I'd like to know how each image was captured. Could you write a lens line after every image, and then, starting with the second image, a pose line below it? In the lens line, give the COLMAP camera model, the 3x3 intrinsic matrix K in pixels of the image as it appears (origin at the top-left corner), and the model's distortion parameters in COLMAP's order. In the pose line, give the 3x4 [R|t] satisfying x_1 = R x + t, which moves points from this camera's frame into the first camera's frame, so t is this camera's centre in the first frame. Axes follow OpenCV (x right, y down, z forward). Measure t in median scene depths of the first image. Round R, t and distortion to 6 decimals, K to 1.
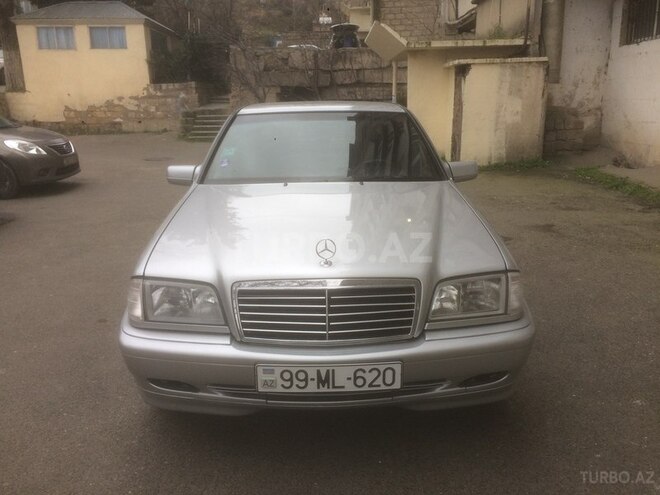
lens RADIAL K [[560.8, 0, 330.4], [0, 560.8, 248.2], [0, 0, 1]] dist [0.067940, -0.091536]
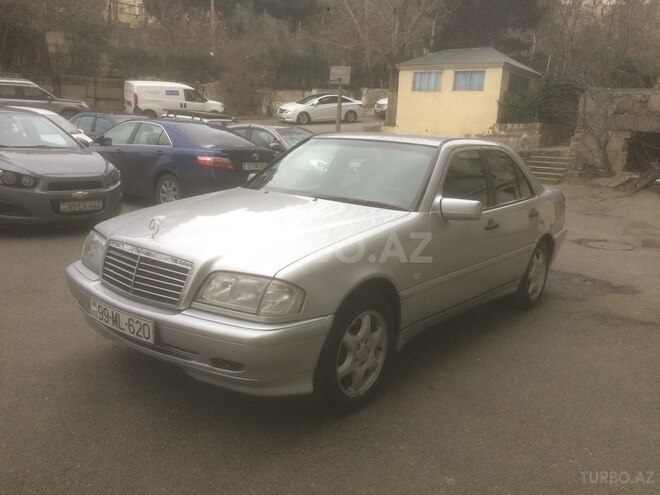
lens RADIAL K [[560.8, 0, 327.1], [0, 560.8, 242.9], [0, 0, 1]] dist [0.067940, -0.091536]
pose [[0.770860, 0.173879, -0.612814, 0.201223], [-0.221145, 0.975240, -0.001466, -0.009141], [0.597386, 0.136651, 0.790226, 0.037497]]
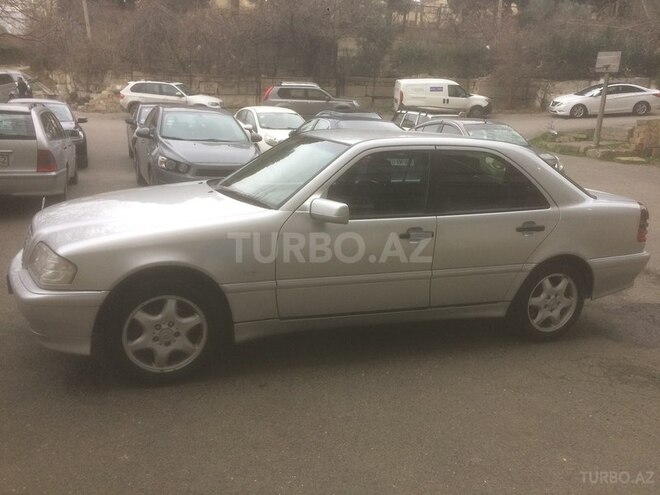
lens RADIAL K [[560.8, 0, 333.3], [0, 560.8, 245.3], [0, 0, 1]] dist [0.067940, -0.091536]
pose [[0.343097, 0.244639, -0.906883, 0.328269], [-0.288080, 0.946365, 0.146301, -0.066711], [0.894033, 0.211059, 0.395170, 0.200663]]
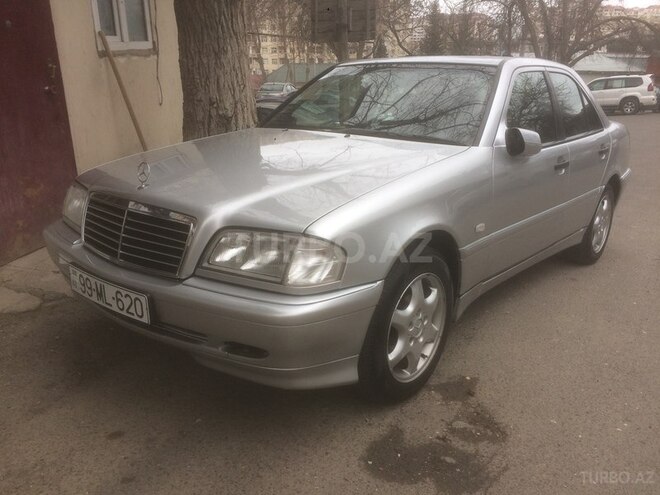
lens RADIAL K [[560.8, 0, 337.1], [0, 560.8, 249.6], [0, 0, 1]] dist [0.067940, -0.091536]
pose [[0.766549, 0.206490, -0.608083, 0.162368], [-0.193489, 0.977156, 0.087905, -0.003496], [0.612344, 0.050274, 0.788992, 0.076426]]
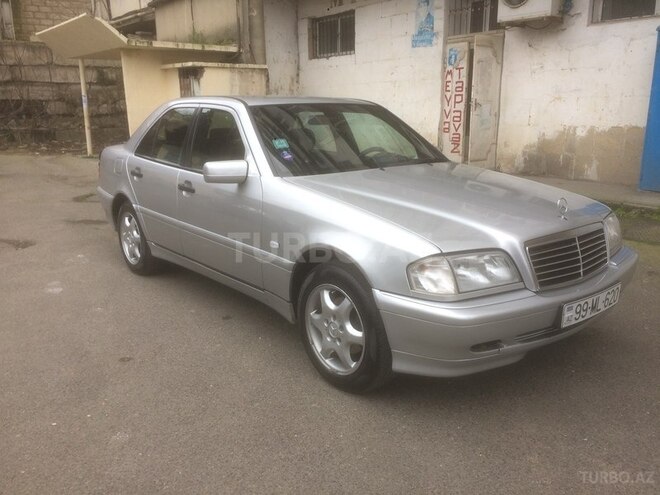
lens RADIAL K [[560.8, 0, 331.0], [0, 560.8, 249.3], [0, 0, 1]] dist [0.067940, -0.091536]
pose [[0.788770, -0.140694, 0.598370, -0.213040], [0.145848, 0.988491, 0.040168, -0.005706], [-0.597135, 0.055588, 0.800212, 0.055468]]
